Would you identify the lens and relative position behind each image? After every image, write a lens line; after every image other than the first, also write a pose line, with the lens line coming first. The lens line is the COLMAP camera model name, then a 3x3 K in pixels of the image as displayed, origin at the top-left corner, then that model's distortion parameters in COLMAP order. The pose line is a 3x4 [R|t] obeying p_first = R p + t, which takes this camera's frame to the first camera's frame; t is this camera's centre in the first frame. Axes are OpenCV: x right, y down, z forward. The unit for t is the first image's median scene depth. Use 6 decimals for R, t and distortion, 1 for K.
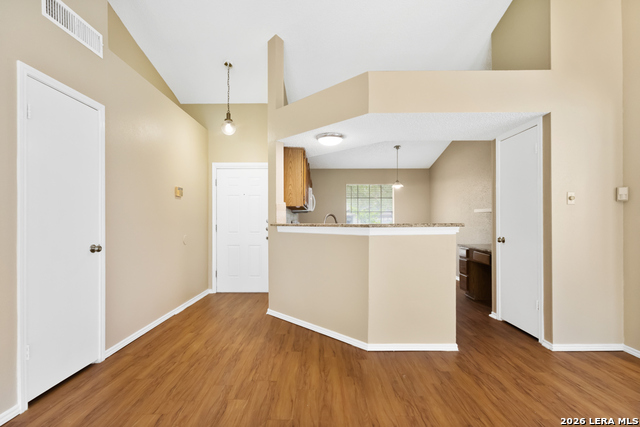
lens RADIAL K [[300.2, 0, 325.0], [0, 300.2, 222.4], [0, 0, 1]] dist [0.001303, 0.001313]
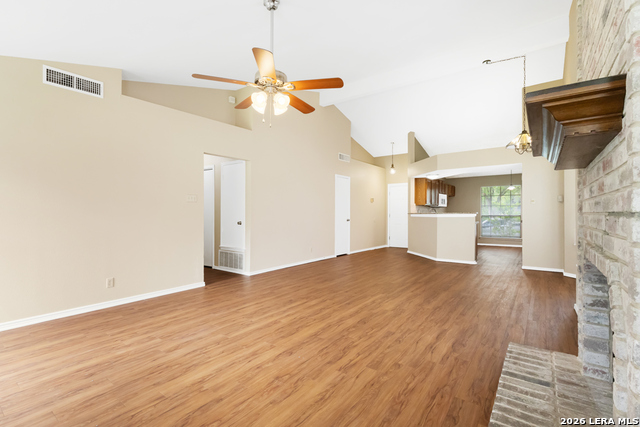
lens RADIAL K [[300.2, 0, 315.6], [0, 300.2, 213.6], [0, 0, 1]] dist [0.001303, 0.001313]
pose [[0.788806, 0.001146, -0.614641, 0.842729], [-0.004280, 0.999984, -0.003629, 0.025604], [0.614627, 0.005493, 0.788799, -1.563639]]
